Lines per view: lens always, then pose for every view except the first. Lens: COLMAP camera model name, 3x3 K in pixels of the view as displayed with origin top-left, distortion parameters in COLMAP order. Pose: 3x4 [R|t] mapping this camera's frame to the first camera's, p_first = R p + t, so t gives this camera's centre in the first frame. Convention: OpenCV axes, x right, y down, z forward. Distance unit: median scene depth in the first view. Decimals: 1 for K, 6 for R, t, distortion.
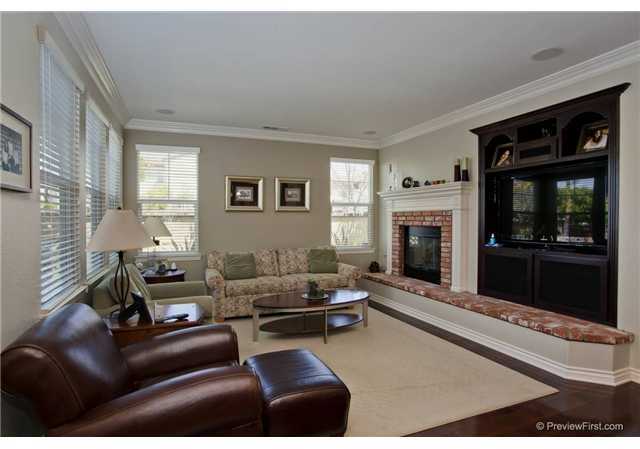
lens RADIAL K [[348.9, 0, 320.2], [0, 348.9, 217.6], [0, 0, 1]] dist [-0.019323, 0.000943]
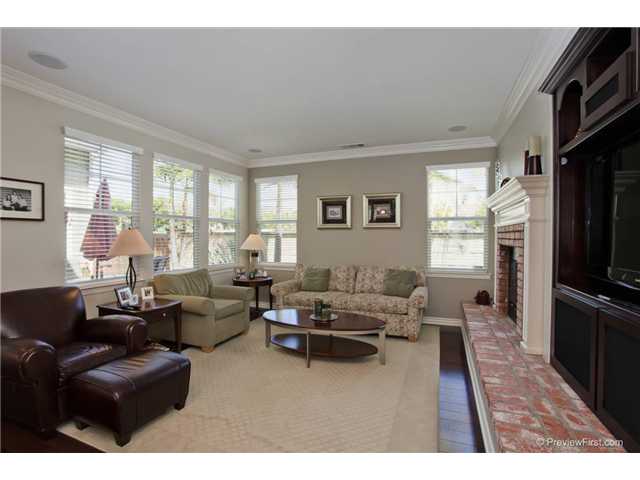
lens RADIAL K [[316.3, 0, 320.3], [0, 316.3, 233.4], [0, 0, 1]] dist [-0.002273, -0.000120]
pose [[0.728839, -0.001591, -0.684683, 0.425925], [0.002704, 0.999996, 0.000555, -0.004413], [0.684680, -0.002256, 0.728840, 0.270408]]
